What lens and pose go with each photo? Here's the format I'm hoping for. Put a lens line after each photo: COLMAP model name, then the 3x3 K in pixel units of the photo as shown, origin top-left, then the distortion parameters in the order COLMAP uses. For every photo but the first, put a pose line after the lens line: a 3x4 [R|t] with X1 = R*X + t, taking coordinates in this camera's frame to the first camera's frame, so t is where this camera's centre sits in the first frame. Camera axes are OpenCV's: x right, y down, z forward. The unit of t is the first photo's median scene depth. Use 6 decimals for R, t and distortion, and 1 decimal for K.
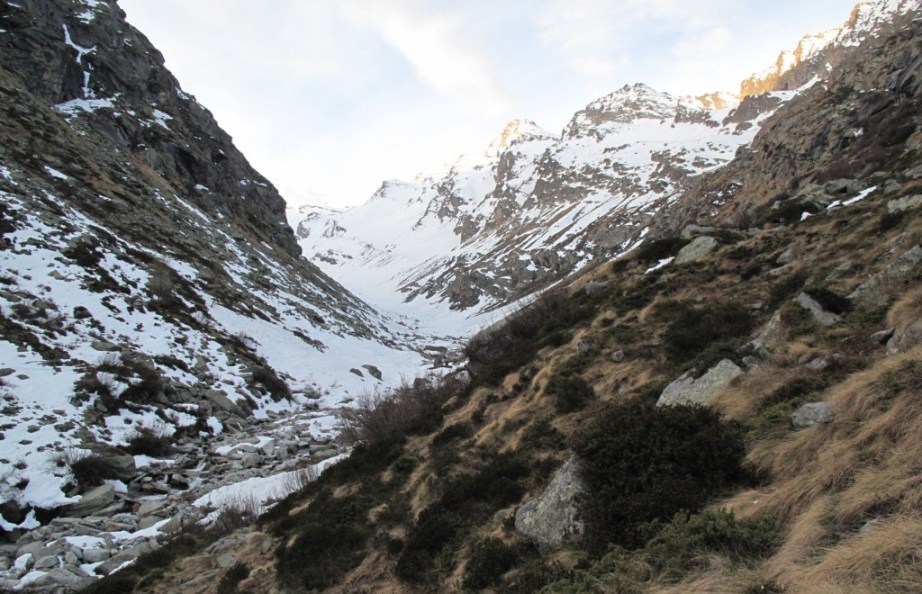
lens RADIAL K [[797.1, 0, 461.0], [0, 797.1, 297.0], [0, 0, 1]] dist [-0.001687, -0.001407]
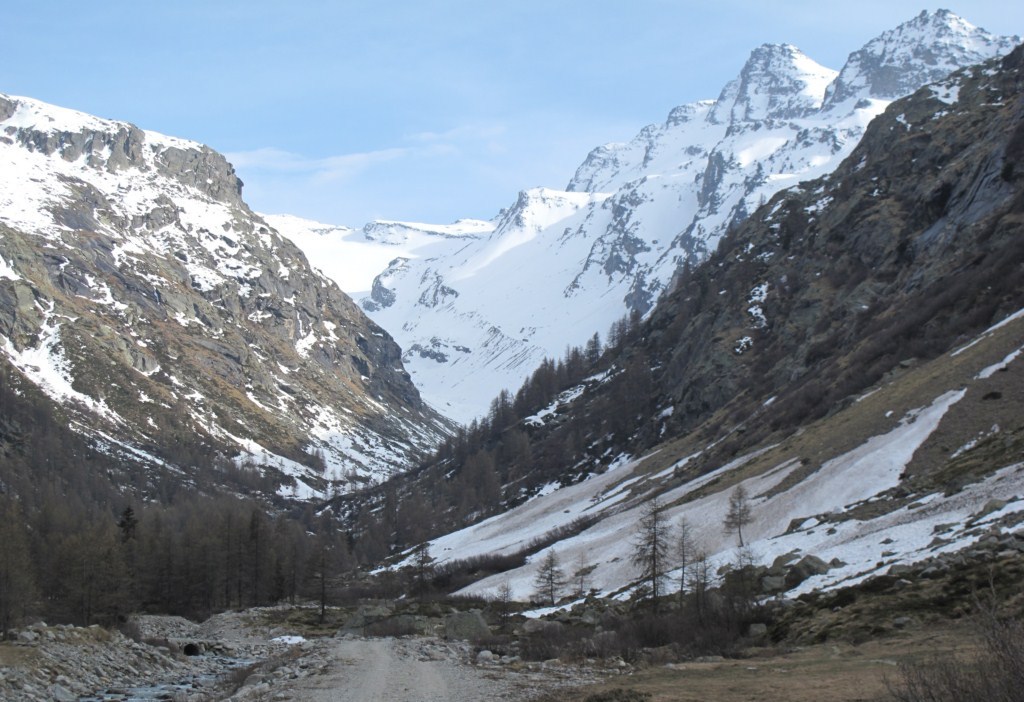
lens RADIAL K [[2260.8, 0, 512.0], [0, 2260.8, 351.0], [0, 0, 1]] dist [-0.098443, -0.296965]
pose [[0.990307, -0.062814, -0.123882, 0.109812], [0.062190, 0.998025, -0.008905, -0.028385], [0.124197, 0.001115, 0.992257, -0.719644]]
